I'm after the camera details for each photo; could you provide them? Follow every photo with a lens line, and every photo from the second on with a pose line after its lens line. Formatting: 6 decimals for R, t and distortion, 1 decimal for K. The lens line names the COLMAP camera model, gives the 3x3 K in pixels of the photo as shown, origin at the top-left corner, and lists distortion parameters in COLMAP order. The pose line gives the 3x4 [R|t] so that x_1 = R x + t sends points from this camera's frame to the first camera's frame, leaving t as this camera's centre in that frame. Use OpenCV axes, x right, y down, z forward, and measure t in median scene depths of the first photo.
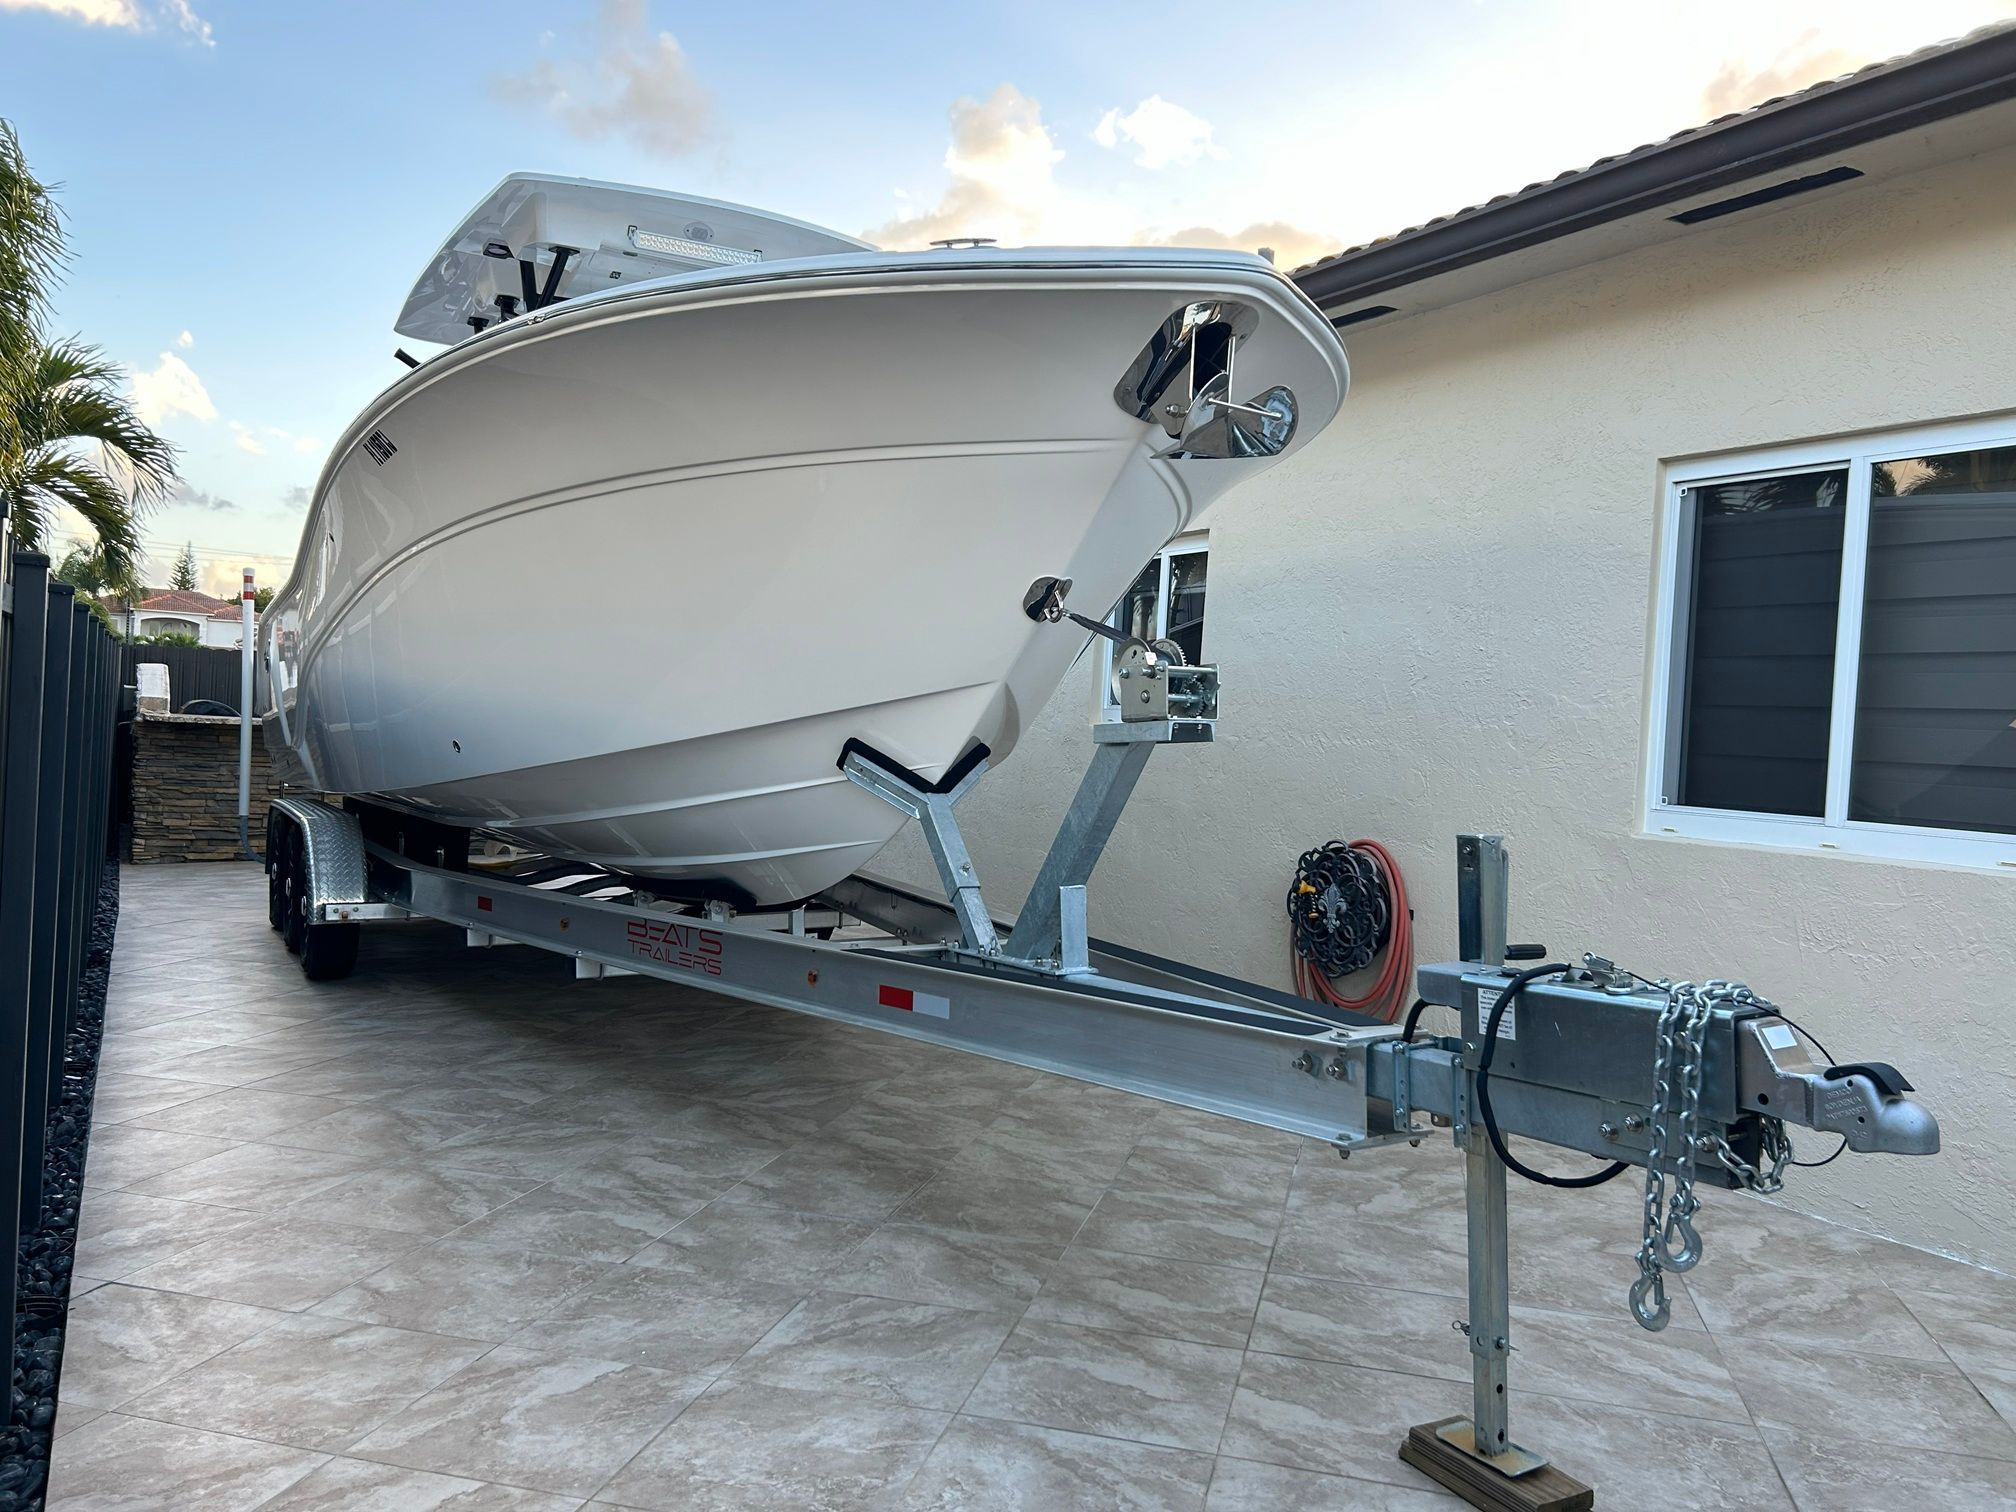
lens RADIAL K [[1483.3, 0, 1008.0], [0, 1483.3, 756.0], [0, 0, 1]] dist [0.007549, 0.001423]
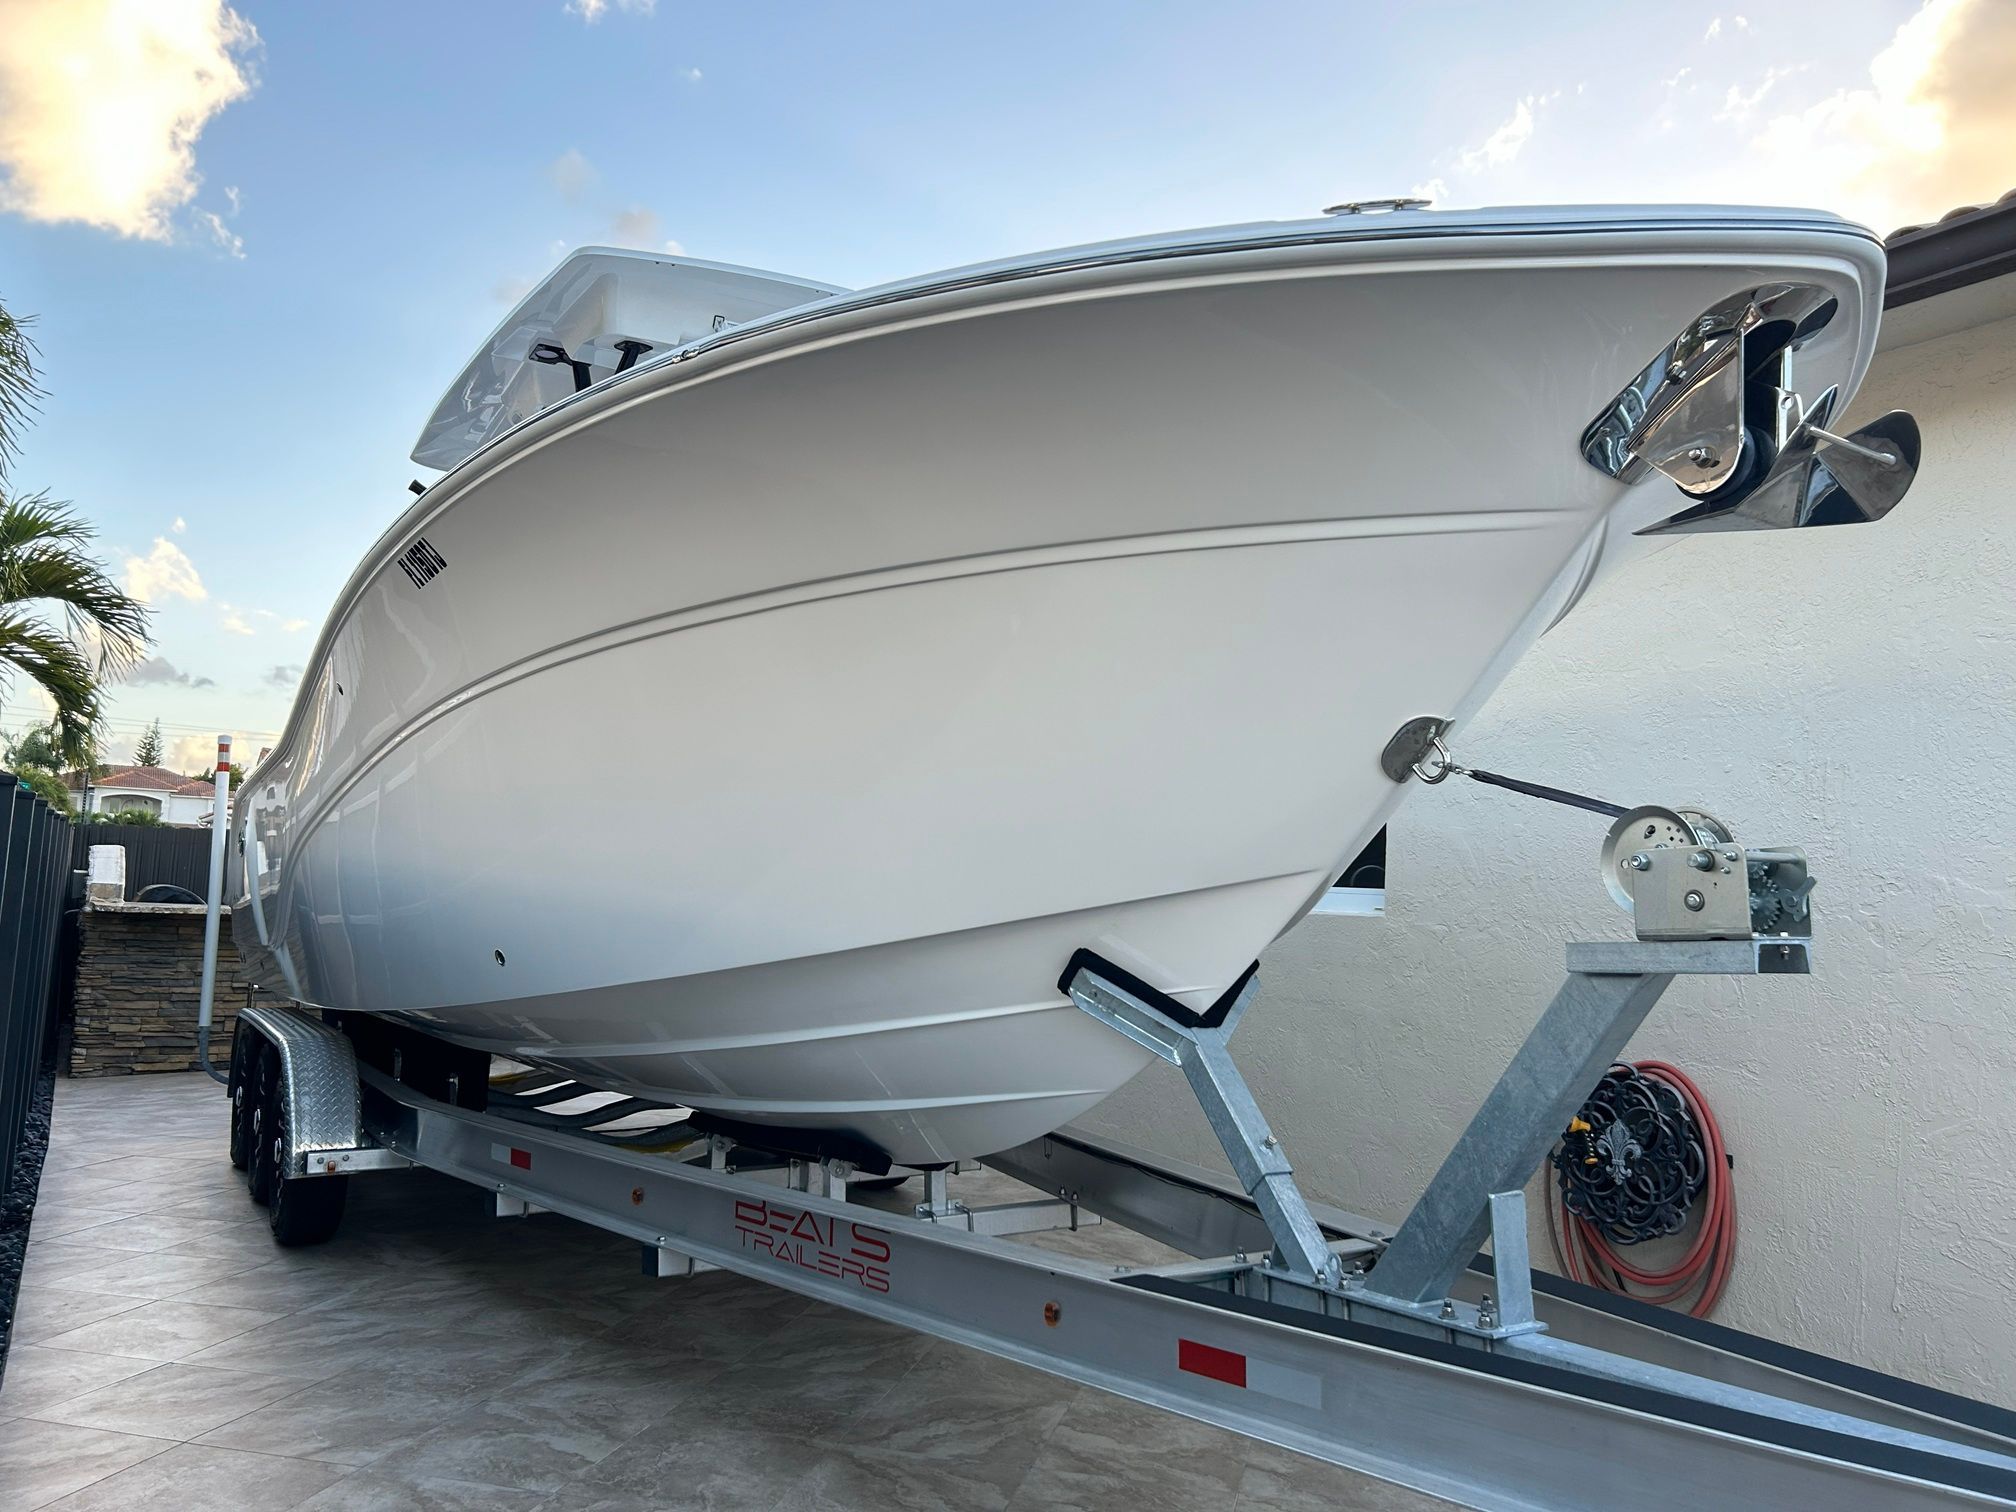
lens RADIAL K [[1528.9, 0, 1008.0], [0, 1528.9, 756.0], [0, 0, 1]] dist [0.011508, 0.005115]
pose [[0.999925, -0.009448, 0.007835, -0.098442], [0.010266, 0.993655, -0.112005, -0.015419], [-0.006727, 0.112077, 0.993677, 0.176039]]
